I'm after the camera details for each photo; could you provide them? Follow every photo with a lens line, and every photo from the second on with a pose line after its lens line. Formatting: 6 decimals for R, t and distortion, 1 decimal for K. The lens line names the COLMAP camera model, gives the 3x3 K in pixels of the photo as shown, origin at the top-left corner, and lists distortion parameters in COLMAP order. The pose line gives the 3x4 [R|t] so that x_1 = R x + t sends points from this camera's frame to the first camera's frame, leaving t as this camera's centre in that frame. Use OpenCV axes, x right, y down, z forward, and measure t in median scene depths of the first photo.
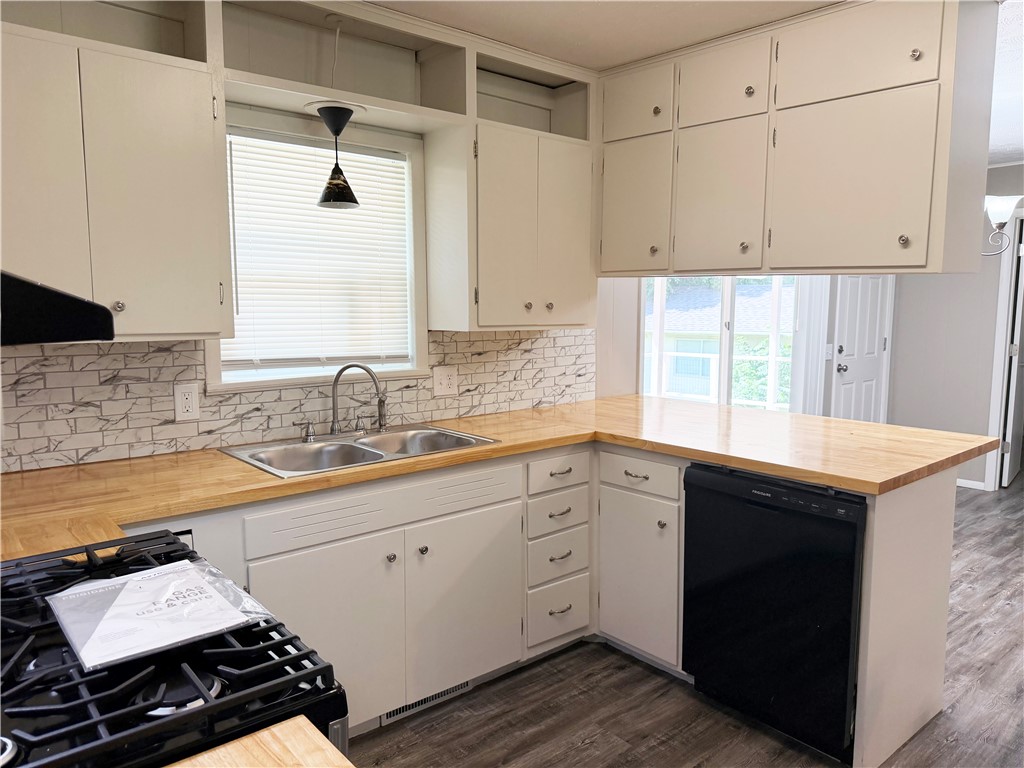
lens RADIAL K [[726.2, 0, 501.2], [0, 726.2, 392.9], [0, 0, 1]] dist [0.011654, -0.021990]
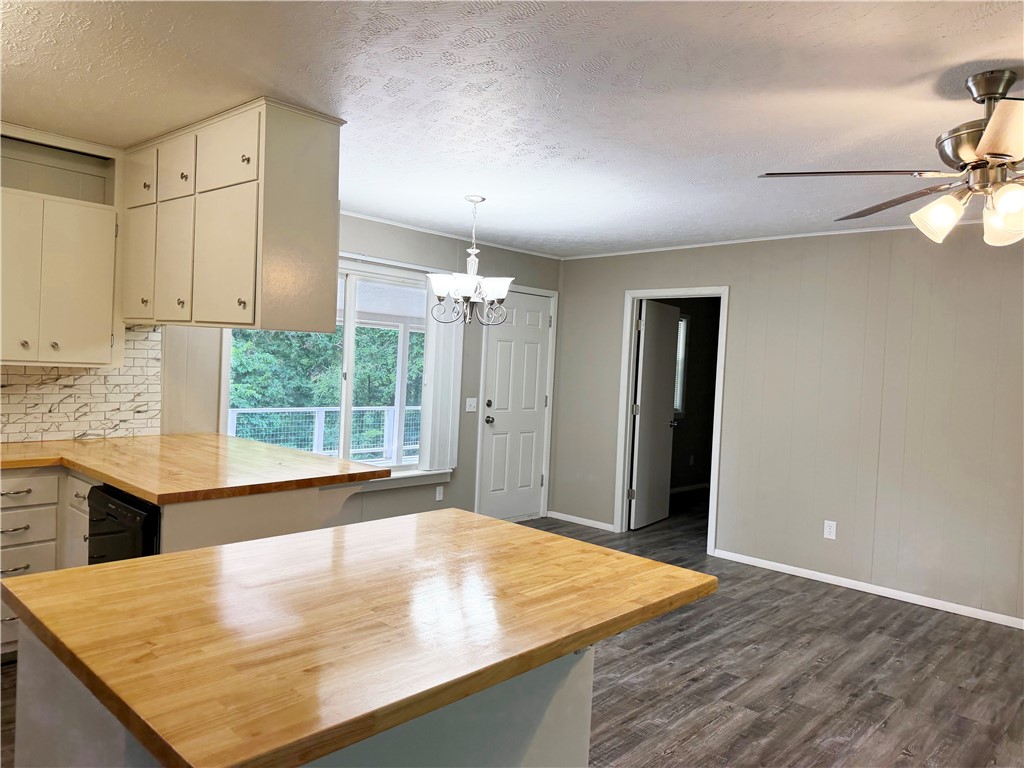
lens RADIAL K [[726.2, 0, 516.9], [0, 726.2, 375.5], [0, 0, 1]] dist [0.011654, -0.021990]
pose [[0.987463, 0.044156, 0.151549, 0.531083], [-0.028627, 0.994252, -0.103165, 0.019488], [-0.155234, 0.097533, 0.983051, -0.184202]]
